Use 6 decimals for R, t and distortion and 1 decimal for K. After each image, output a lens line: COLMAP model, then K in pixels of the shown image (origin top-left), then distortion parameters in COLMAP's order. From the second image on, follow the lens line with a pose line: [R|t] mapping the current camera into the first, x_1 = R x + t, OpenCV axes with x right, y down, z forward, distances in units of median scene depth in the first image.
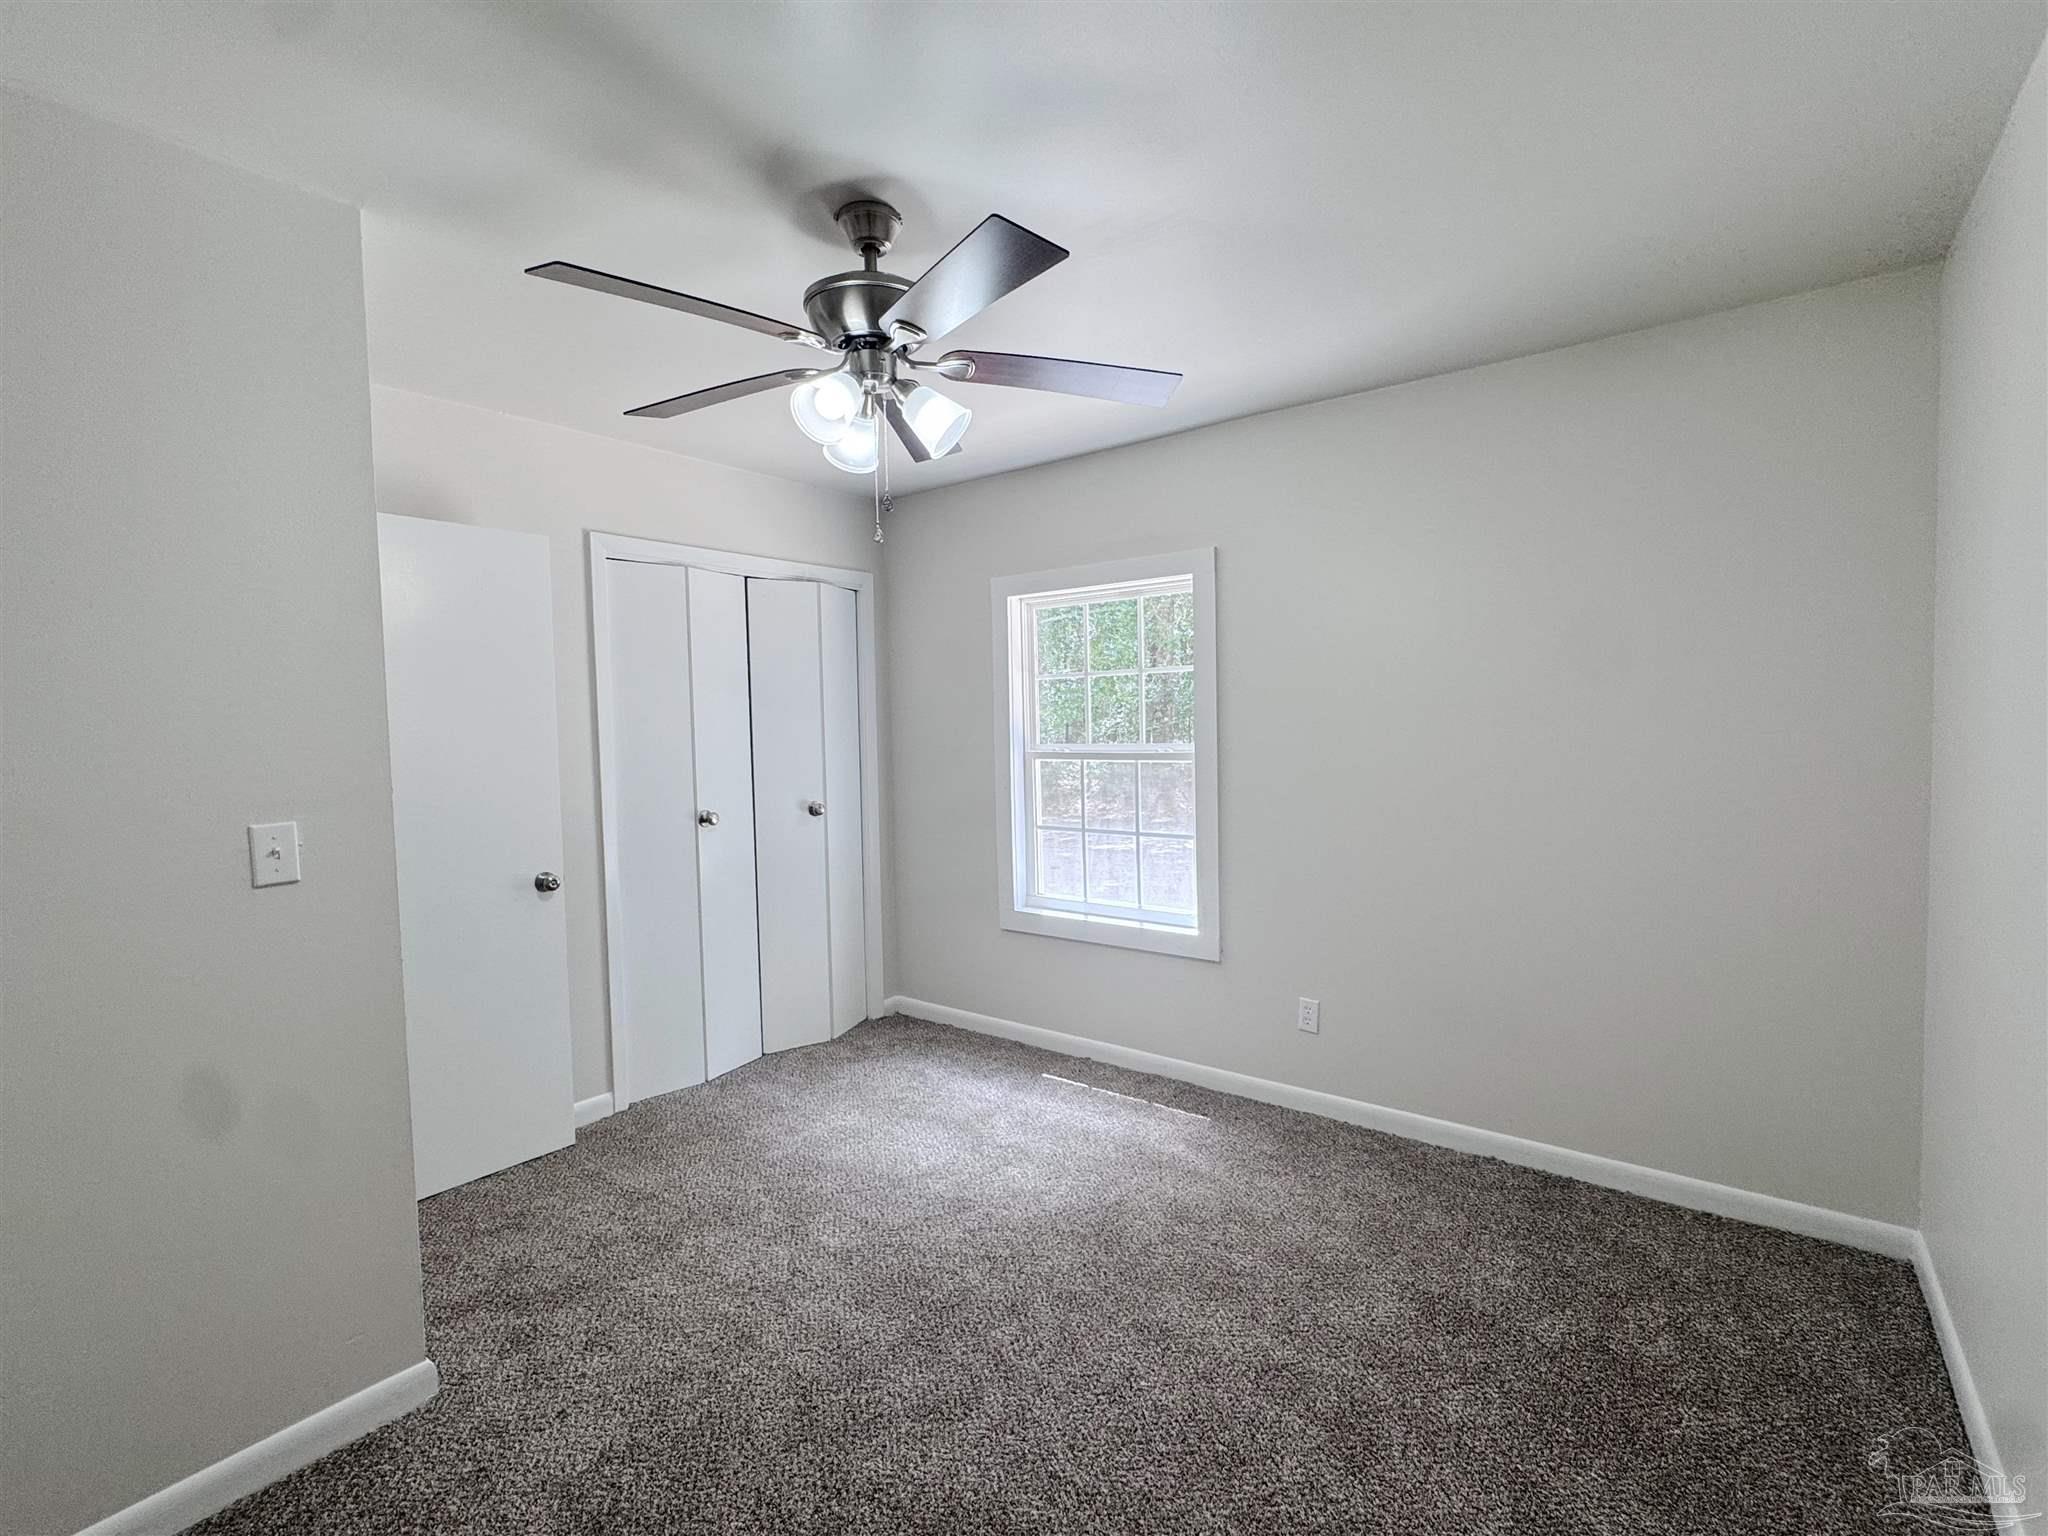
lens RADIAL K [[934.2, 0, 1024.0], [0, 934.2, 768.0], [0, 0, 1]] dist [0.000147, 0.000092]
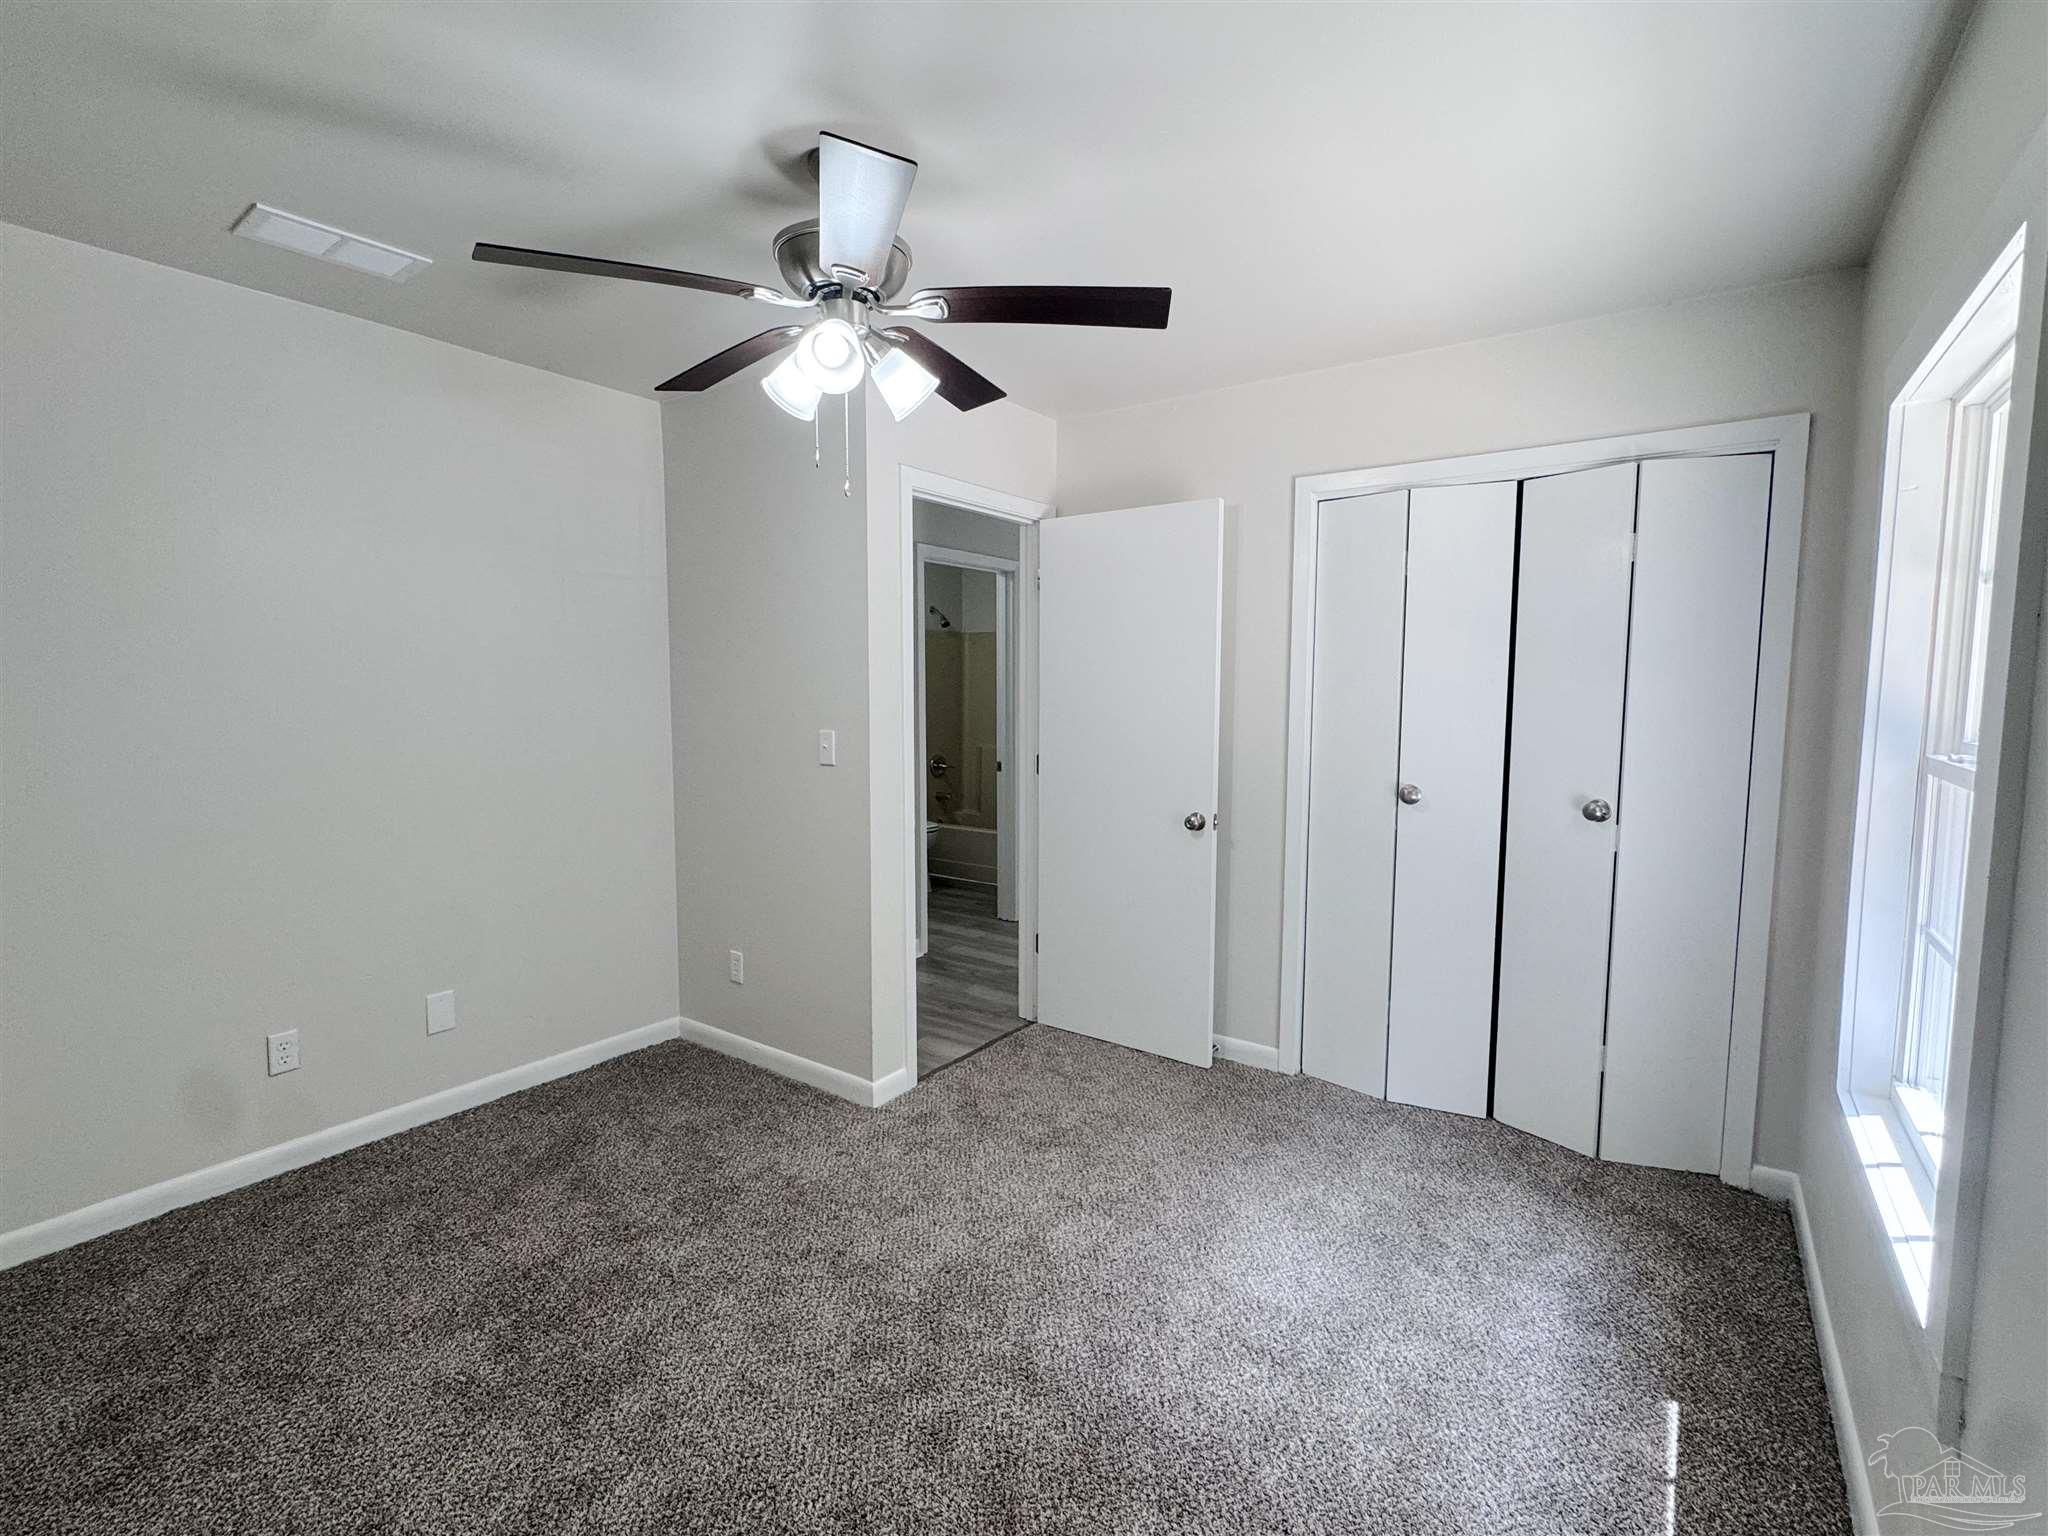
lens RADIAL K [[934.2, 0, 1024.0], [0, 934.2, 768.0], [0, 0, 1]] dist [0.000147, 0.000092]
pose [[0.032547, 0.112421, -0.993127, 0.466841], [-0.053800, 0.992410, 0.110577, -0.043092], [0.998021, 0.049832, 0.038348, 0.623294]]
